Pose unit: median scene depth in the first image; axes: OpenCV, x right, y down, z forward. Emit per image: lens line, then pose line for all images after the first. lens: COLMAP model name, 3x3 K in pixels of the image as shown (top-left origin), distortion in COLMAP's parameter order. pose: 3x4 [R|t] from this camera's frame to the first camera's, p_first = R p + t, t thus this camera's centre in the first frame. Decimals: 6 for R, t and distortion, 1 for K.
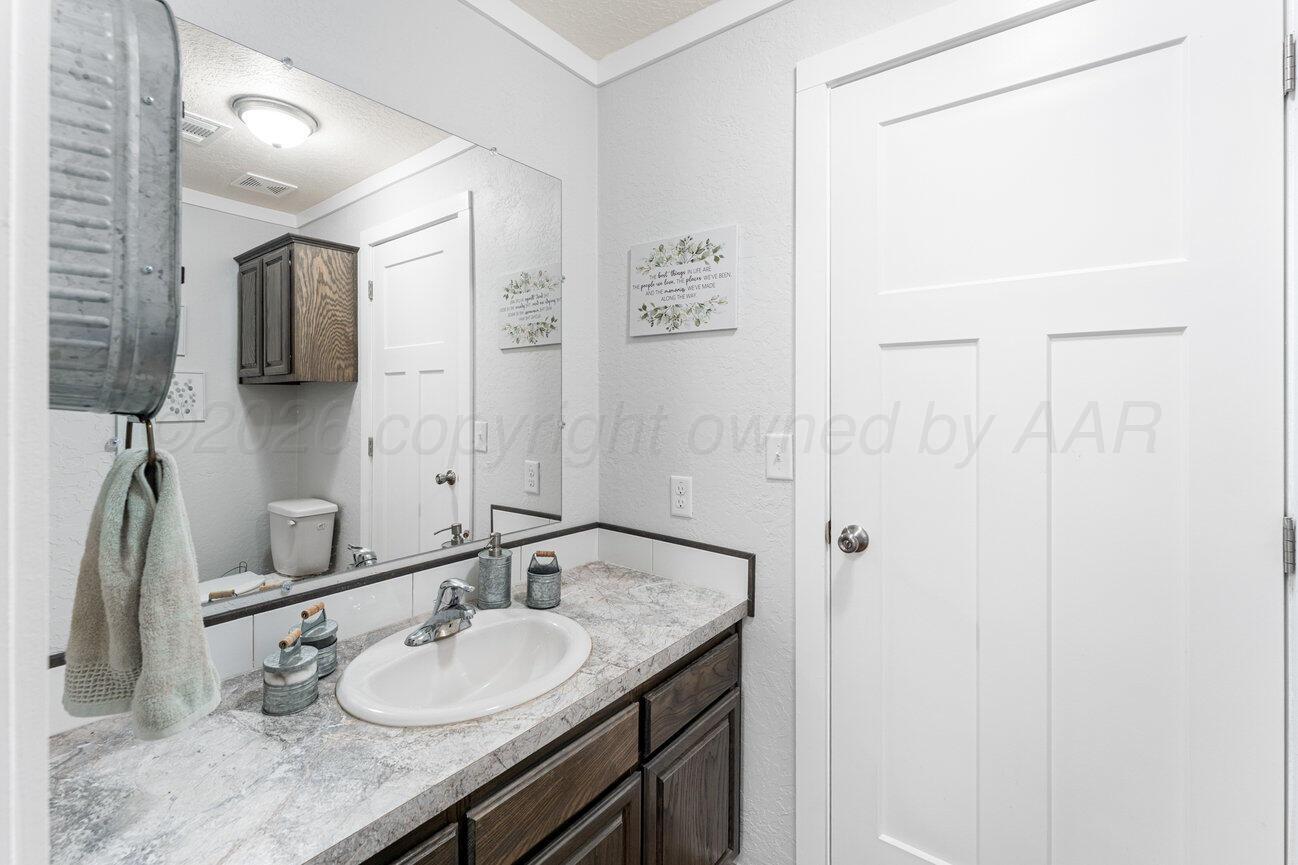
lens RADIAL K [[548.7, 0, 683.9], [0, 548.7, 399.8], [0, 0, 1]] dist [0.011966, -0.000730]
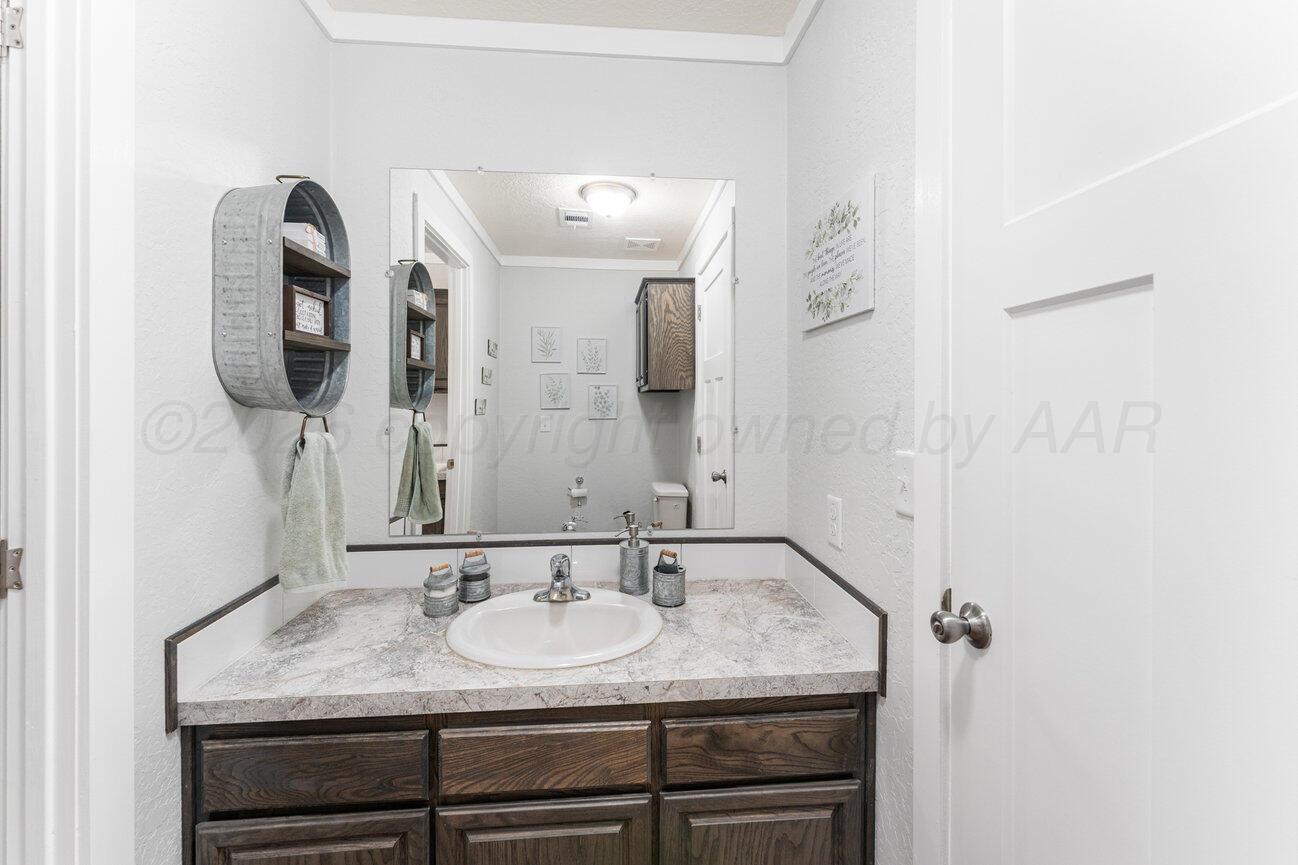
lens RADIAL K [[548.7, 0, 661.4], [0, 548.7, 406.7], [0, 0, 1]] dist [0.011966, -0.000730]
pose [[0.670076, -0.000883, -0.742292, 0.529321], [0.003337, 0.999993, 0.001823, 0.002079], [0.742285, -0.003699, 0.670074, 0.312705]]
